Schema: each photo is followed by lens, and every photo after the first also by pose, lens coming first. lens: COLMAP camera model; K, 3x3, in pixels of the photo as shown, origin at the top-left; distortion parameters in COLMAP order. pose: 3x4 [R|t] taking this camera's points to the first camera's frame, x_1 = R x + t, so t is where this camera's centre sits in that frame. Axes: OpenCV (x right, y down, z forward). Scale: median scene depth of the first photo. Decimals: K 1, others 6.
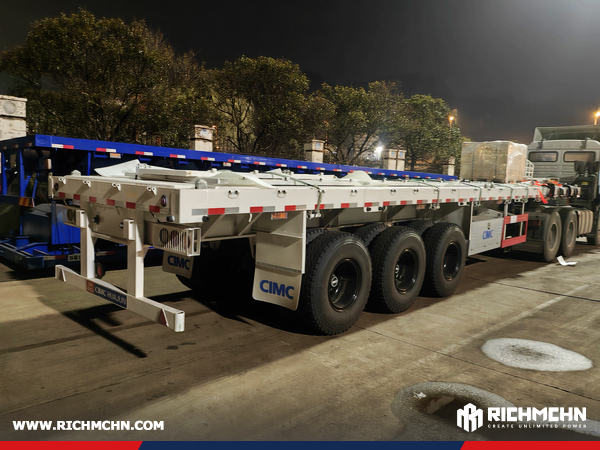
lens RADIAL K [[472.3, 0, 300.0], [0, 472.3, 225.0], [0, 0, 1]] dist [0.077095, -0.111325]
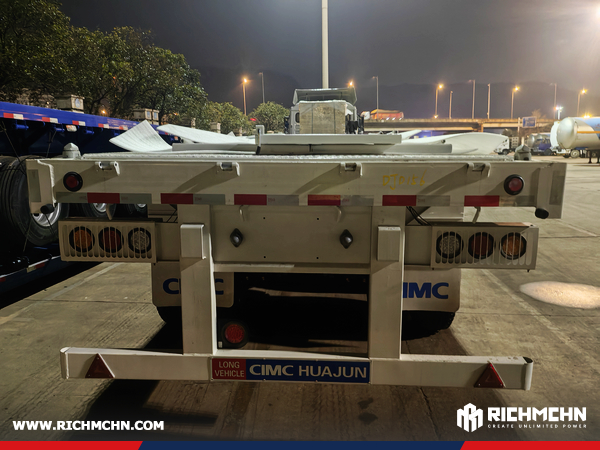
lens RADIAL K [[472.3, 0, 300.0], [0, 472.3, 225.0], [0, 0, 1]] dist [0.077095, -0.111325]
pose [[0.771667, -0.147593, 0.618665, -0.654012], [0.099940, 0.988757, 0.111229, -0.071080], [-0.628126, -0.024002, 0.777741, 0.540542]]
